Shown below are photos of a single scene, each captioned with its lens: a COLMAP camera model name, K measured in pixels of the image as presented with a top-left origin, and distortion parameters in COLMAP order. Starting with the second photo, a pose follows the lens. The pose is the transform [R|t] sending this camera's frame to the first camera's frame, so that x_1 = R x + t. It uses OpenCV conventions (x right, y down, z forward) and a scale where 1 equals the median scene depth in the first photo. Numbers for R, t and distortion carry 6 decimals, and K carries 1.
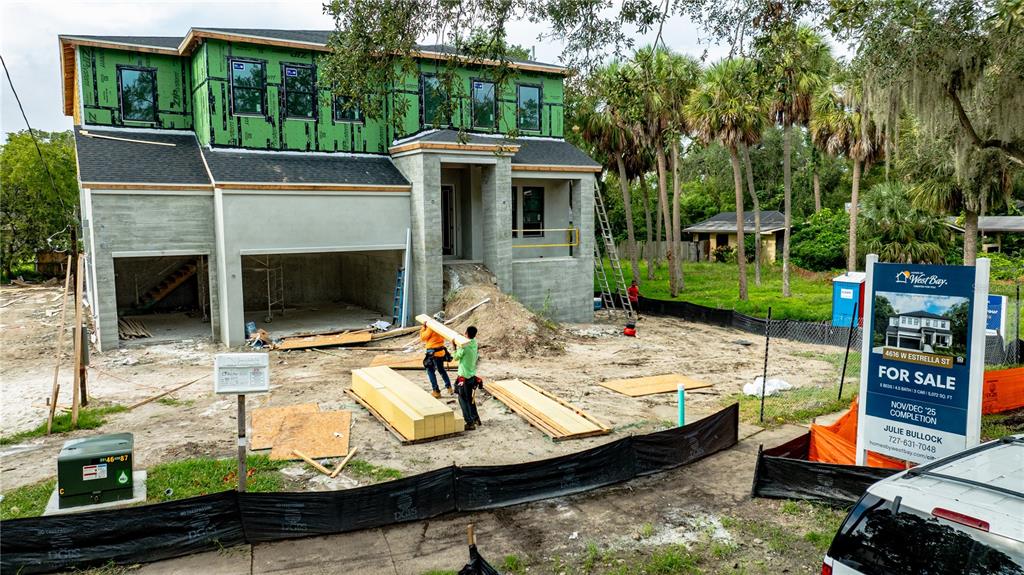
lens RADIAL K [[722.3, 0, 512.0], [0, 722.3, 287.5], [0, 0, 1]] dist [-0.034060, 0.052197]
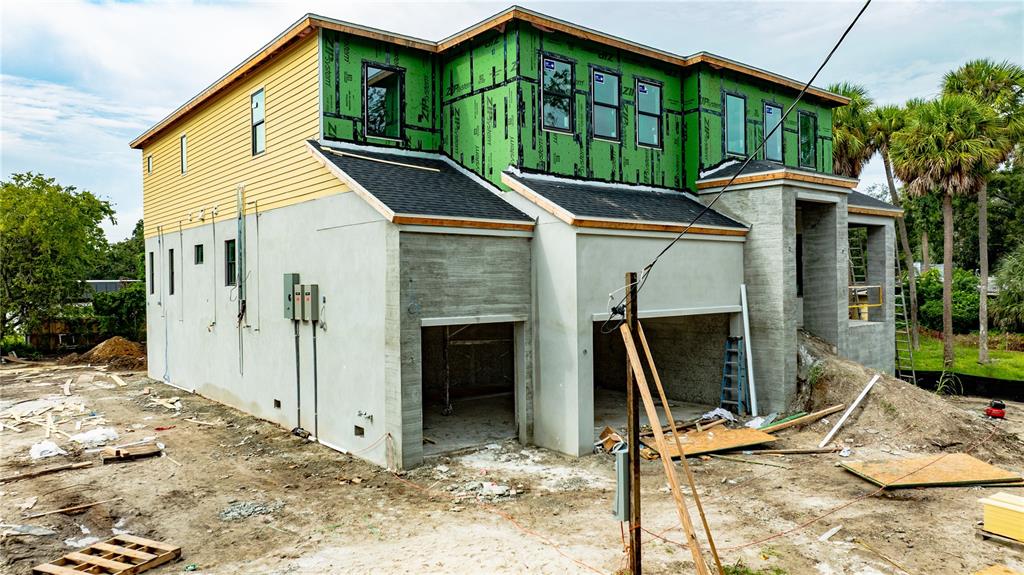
lens RADIAL K [[722.3, 0, 512.0], [0, 722.3, 287.5], [0, 0, 1]] dist [-0.034060, 0.052197]
pose [[0.992038, -0.004126, 0.125870, -0.496108], [0.015426, 0.995918, -0.088932, -0.015247], [-0.124989, 0.090165, 0.988053, 0.287574]]
